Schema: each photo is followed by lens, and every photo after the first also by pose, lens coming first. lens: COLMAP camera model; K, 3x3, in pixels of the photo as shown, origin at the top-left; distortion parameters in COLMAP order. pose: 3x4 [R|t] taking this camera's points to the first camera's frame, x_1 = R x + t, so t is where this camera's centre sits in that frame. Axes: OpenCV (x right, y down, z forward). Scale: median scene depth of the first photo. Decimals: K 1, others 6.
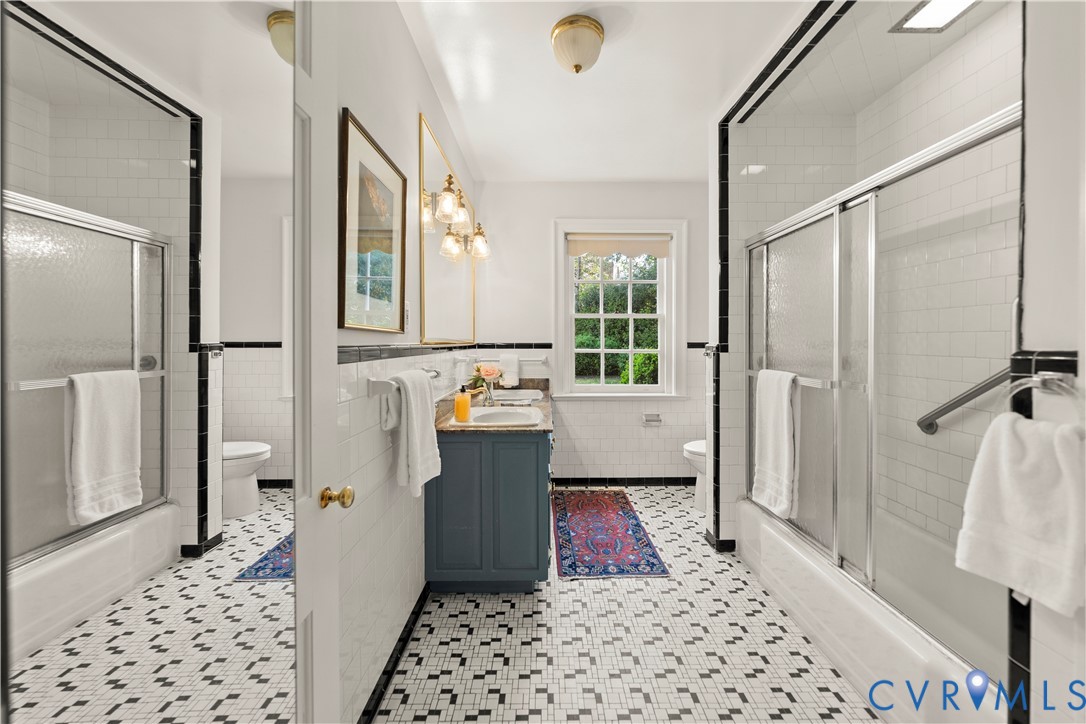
lens RADIAL K [[408.1, 0, 544.4], [0, 408.1, 348.1], [0, 0, 1]] dist [-0.000820, -0.000034]
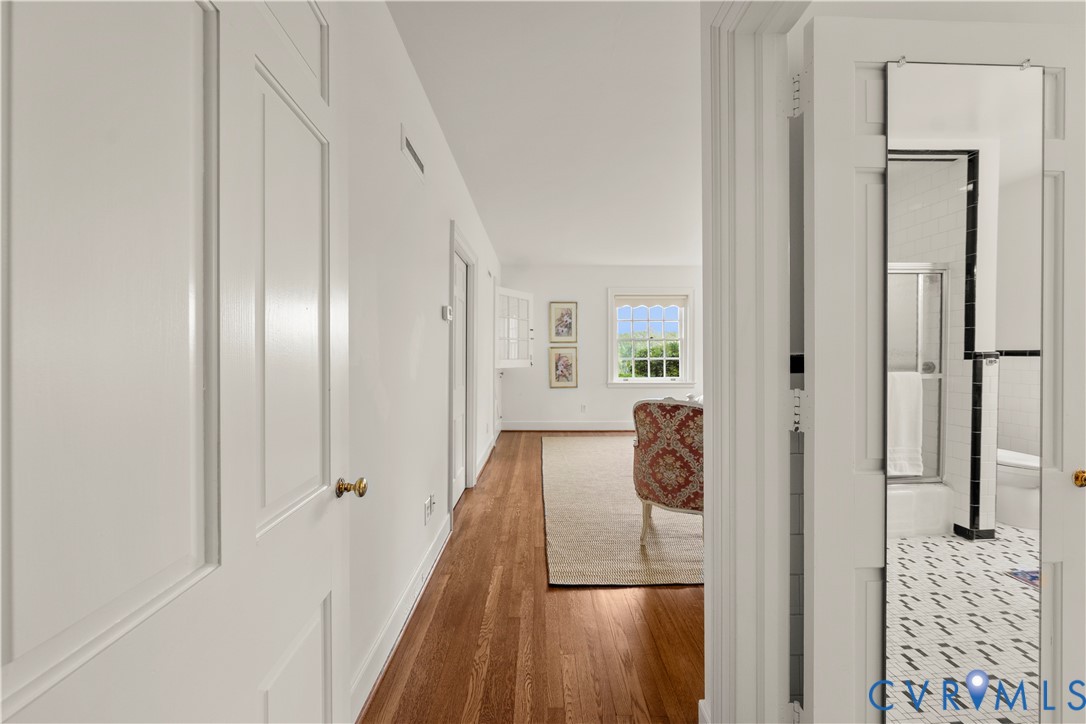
lens RADIAL K [[395.3, 0, 542.4], [0, 395.3, 359.3], [0, 0, 1]] dist [0.000031, -0.003013]
pose [[0.031520, 0.006731, -0.999480, 0.208523], [-0.007183, 0.999953, 0.006507, 0.011048], [0.999477, 0.006974, 0.031567, -0.231446]]
